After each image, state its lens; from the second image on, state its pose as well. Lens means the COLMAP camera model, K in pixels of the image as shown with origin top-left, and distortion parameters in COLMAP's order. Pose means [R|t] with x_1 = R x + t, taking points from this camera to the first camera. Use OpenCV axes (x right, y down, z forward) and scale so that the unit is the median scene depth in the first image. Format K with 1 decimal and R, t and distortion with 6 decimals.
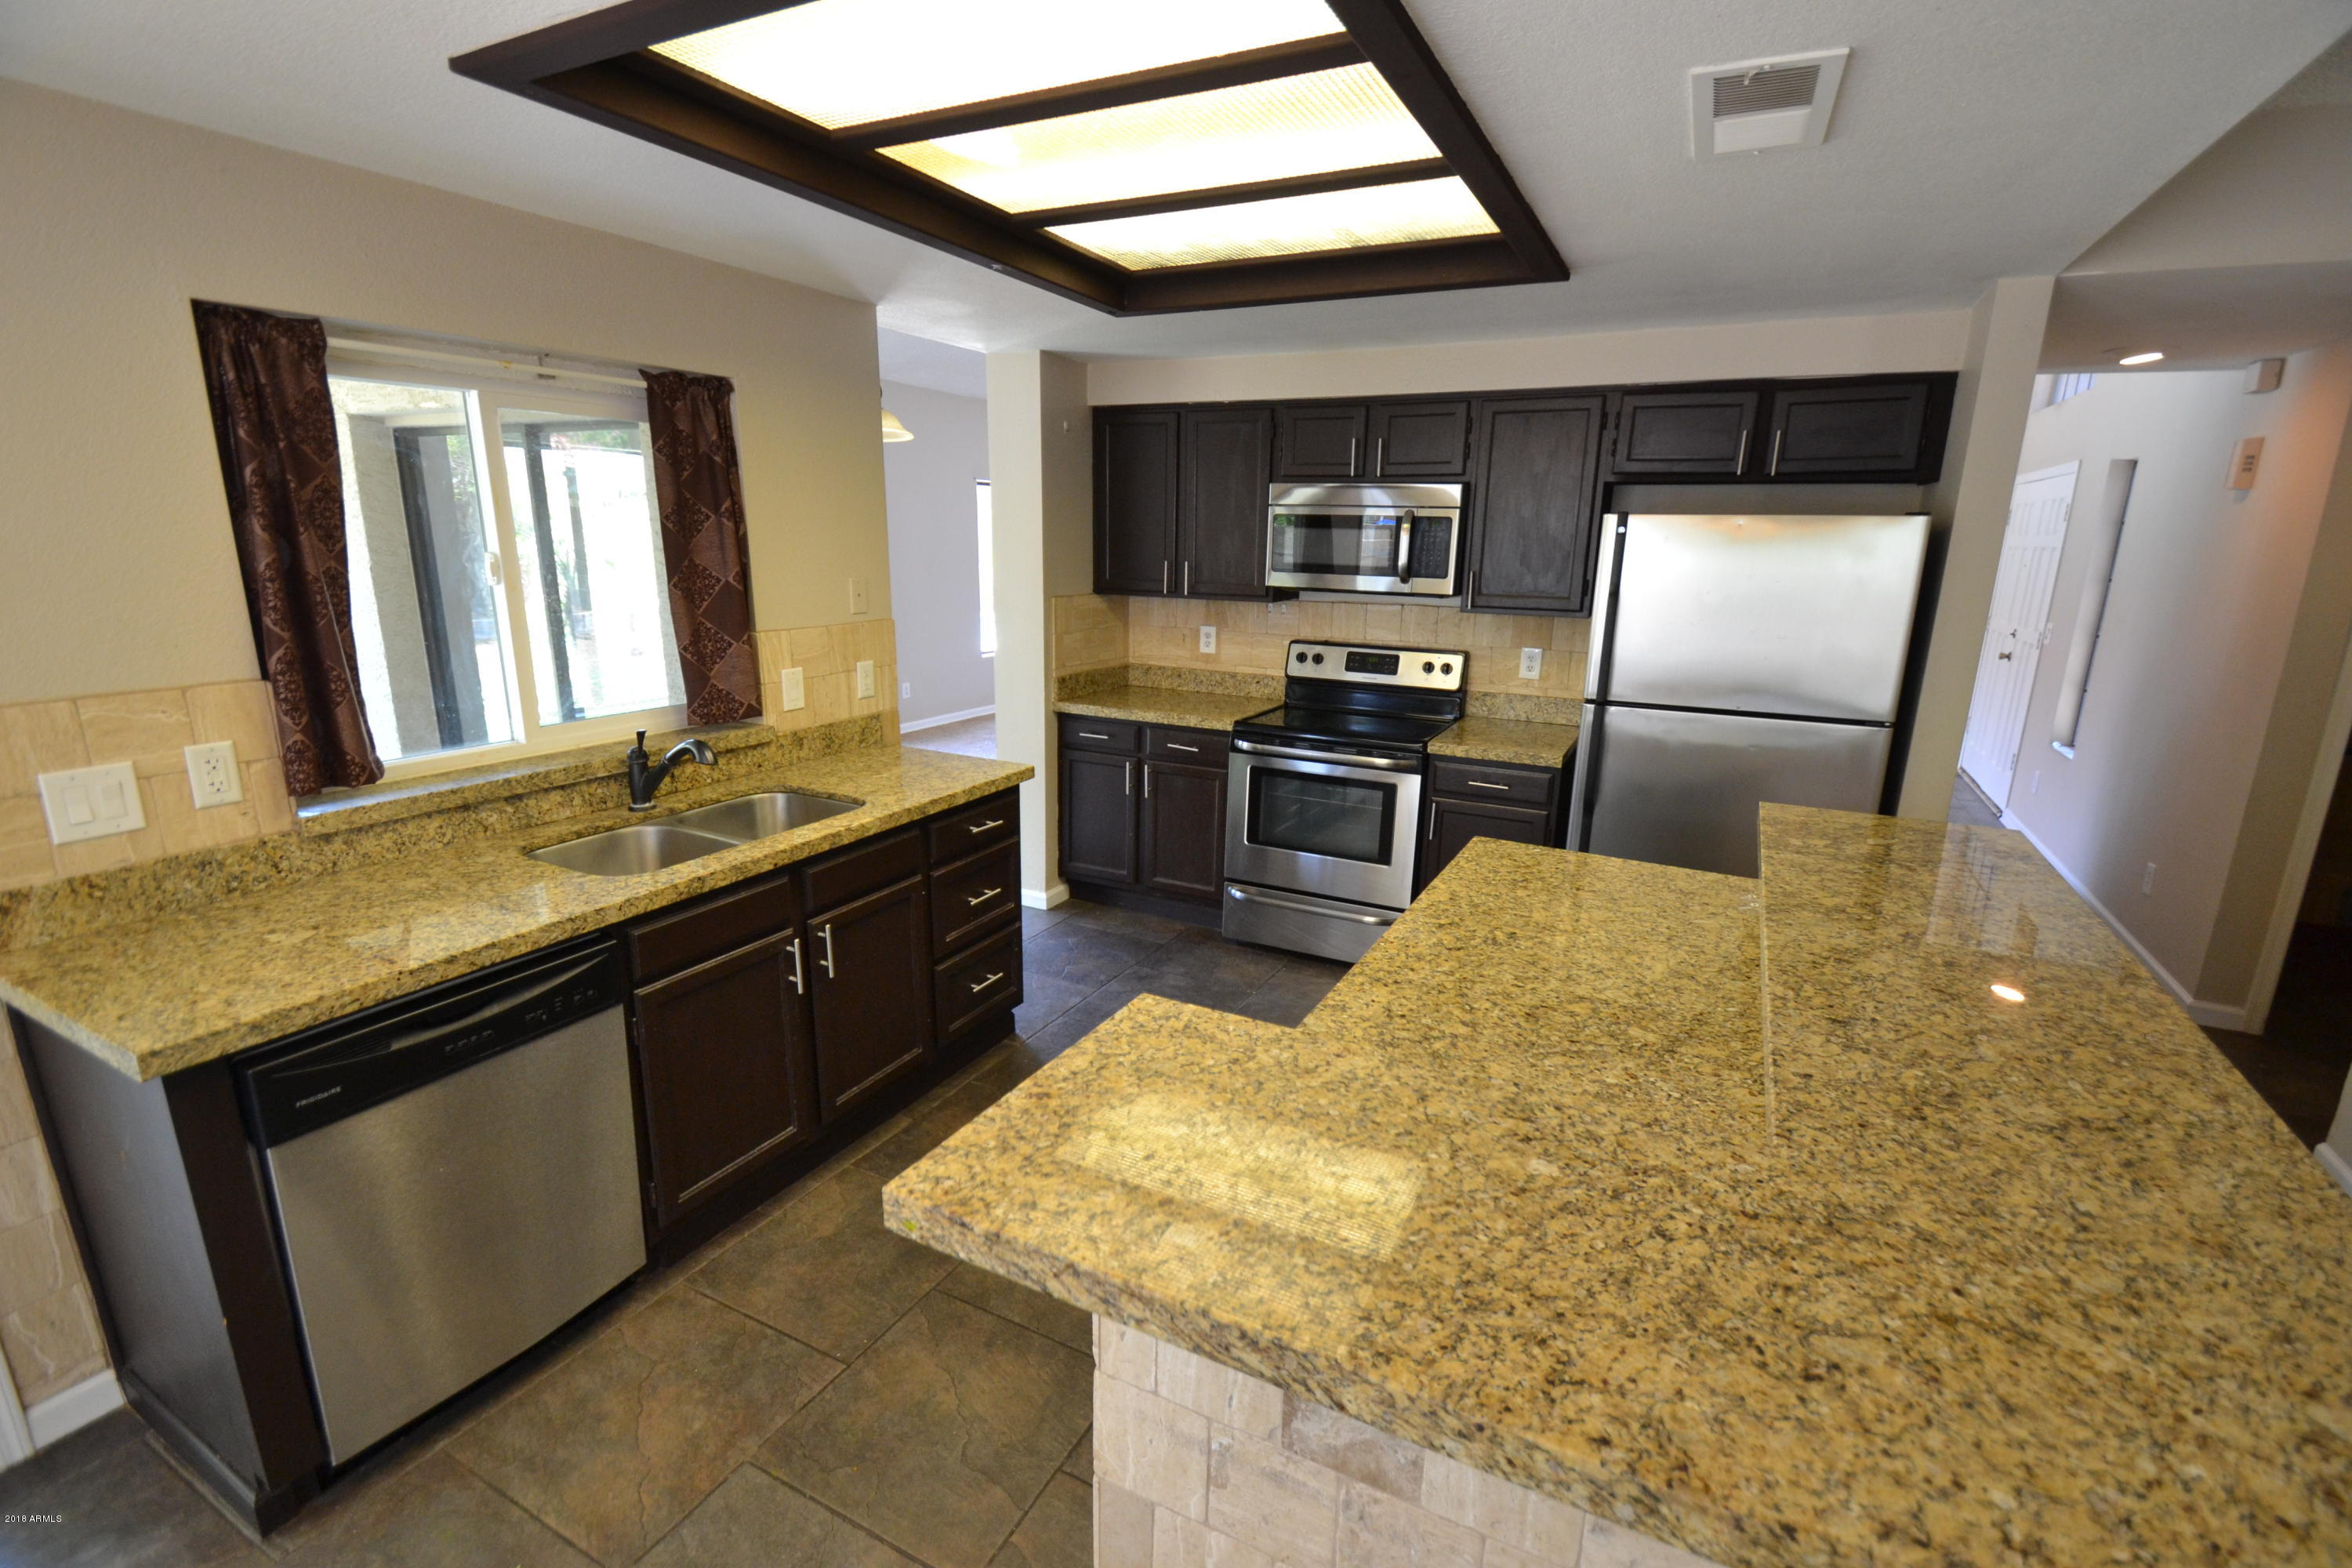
lens RADIAL K [[1046.1, 0, 1180.3], [0, 1046.1, 792.1], [0, 0, 1]] dist [0.012908, -0.015305]
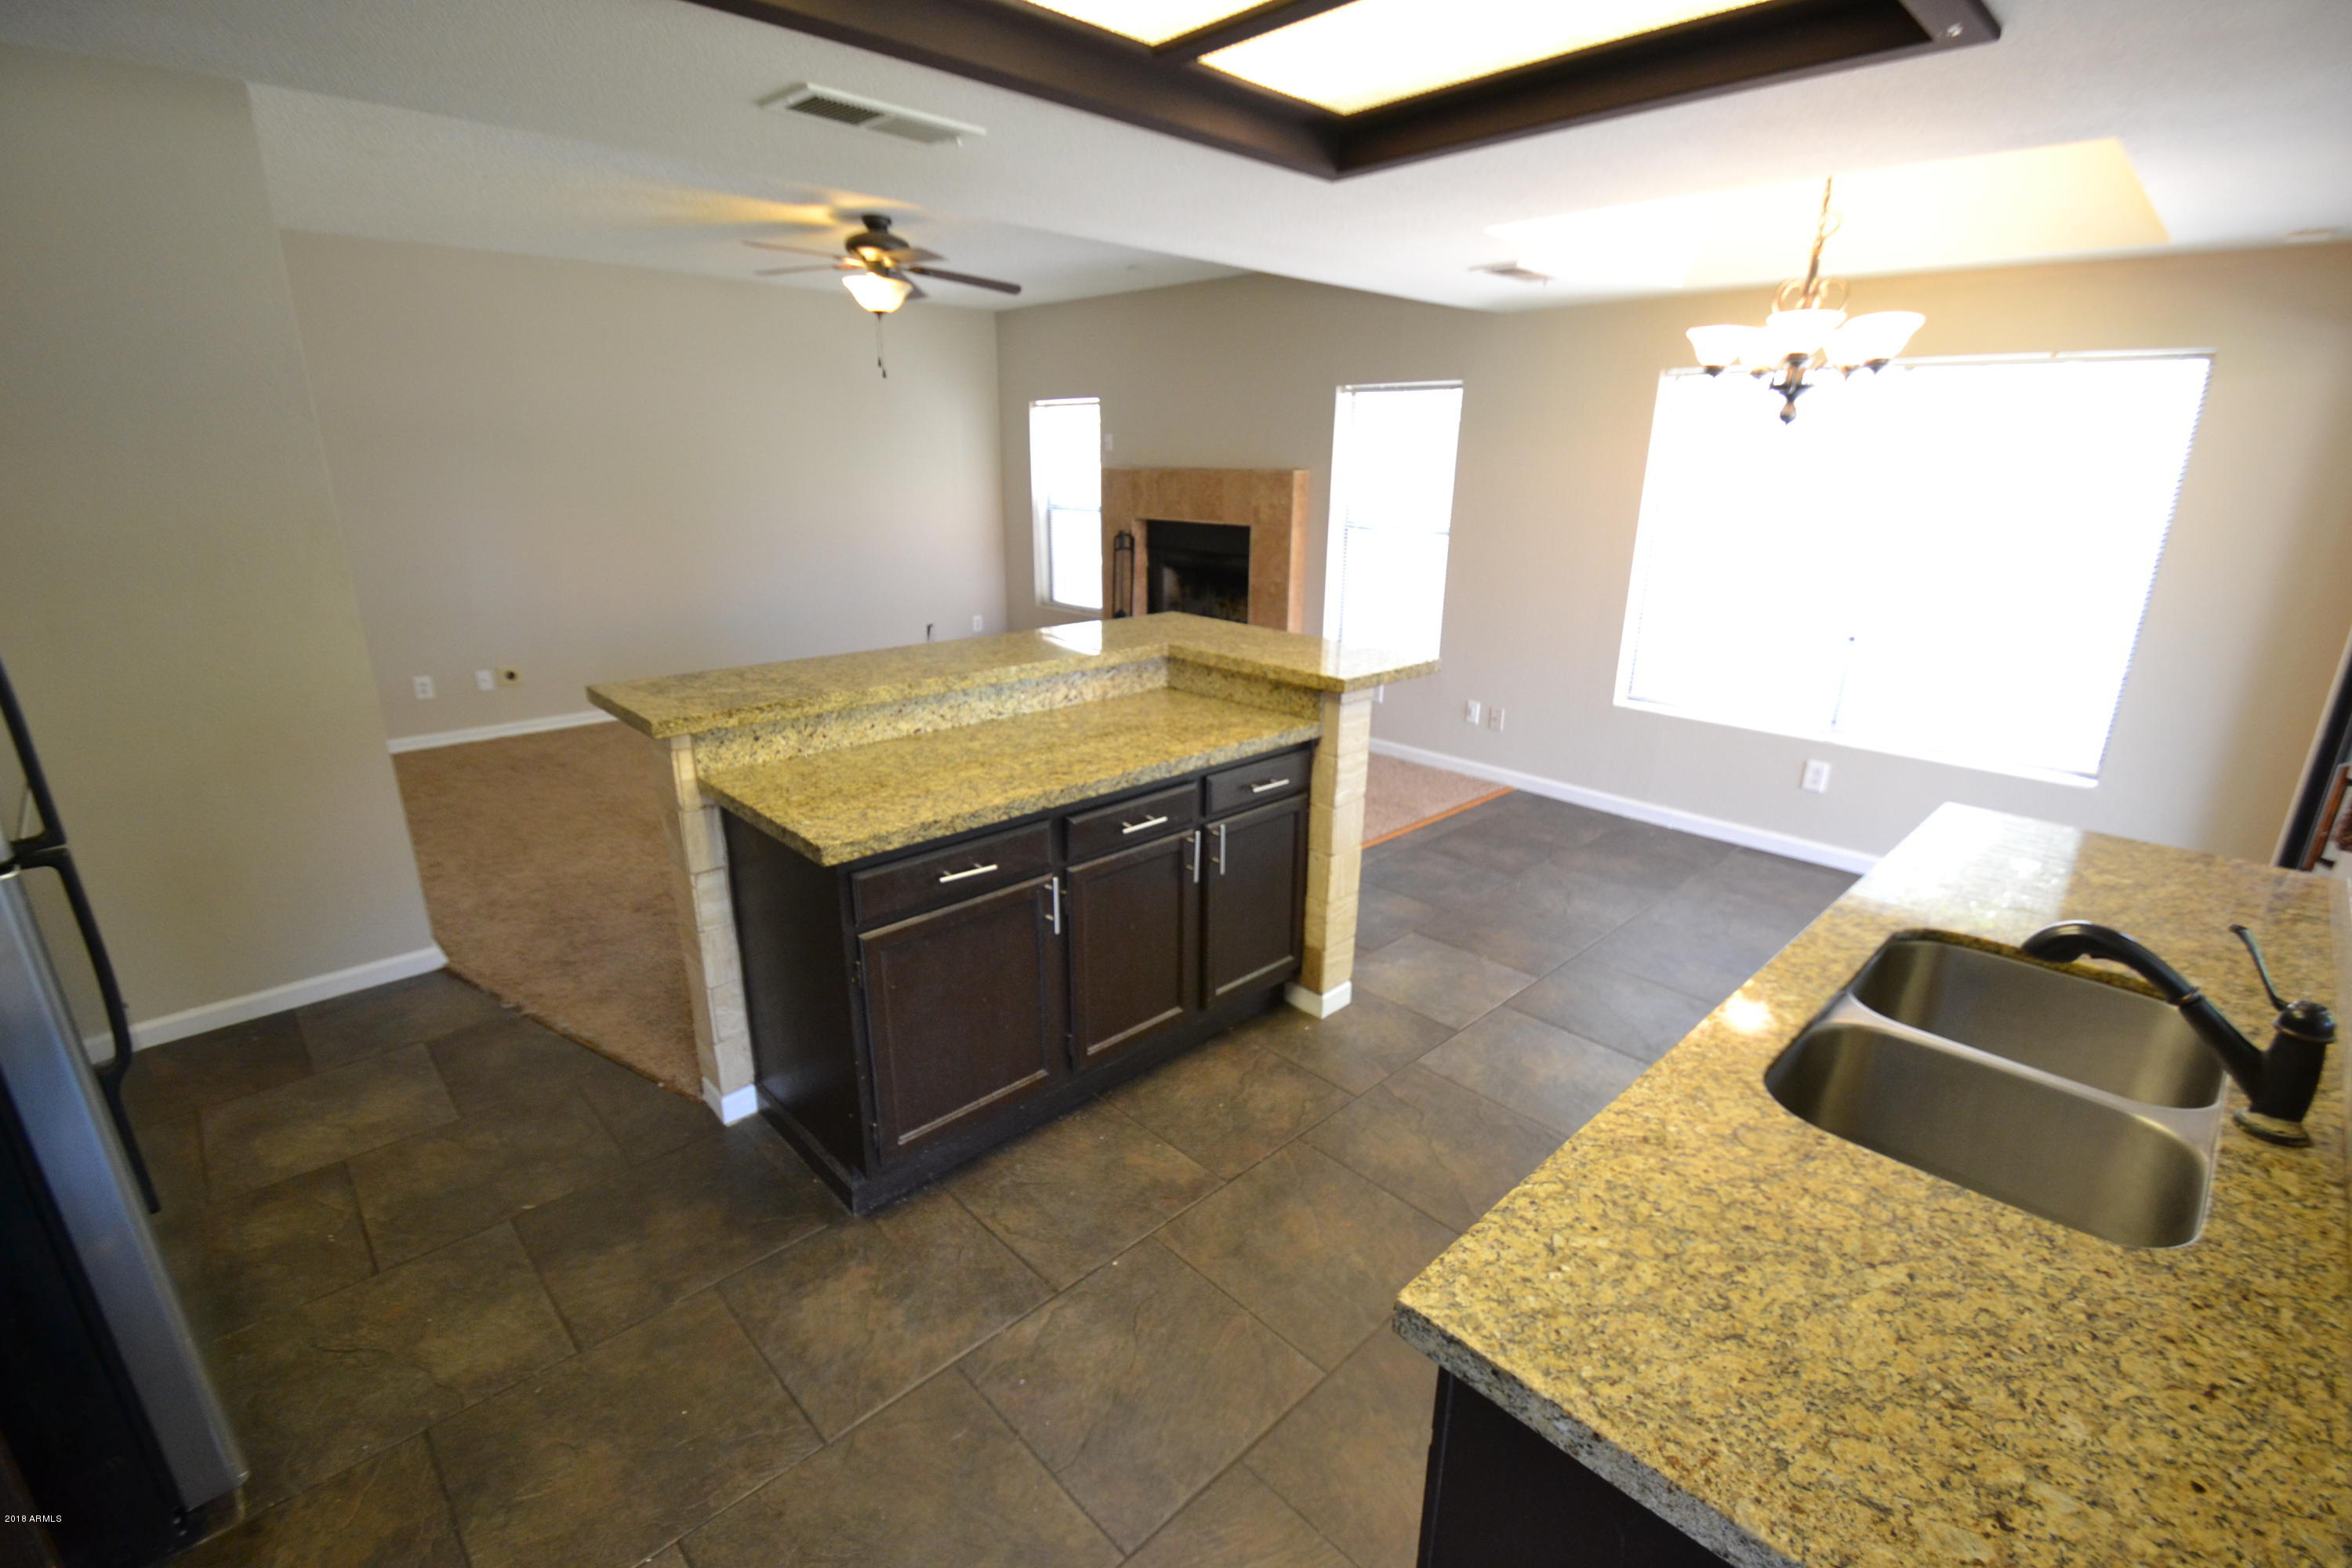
lens RADIAL K [[1046.1, 0, 1180.3], [0, 1046.1, 792.1], [0, 0, 1]] dist [0.012908, -0.015305]
pose [[-0.947438, -0.123891, 0.294979, -0.157343], [0.051460, 0.850968, 0.522690, -0.309663], [-0.315774, 0.510396, -0.799864, 1.216912]]
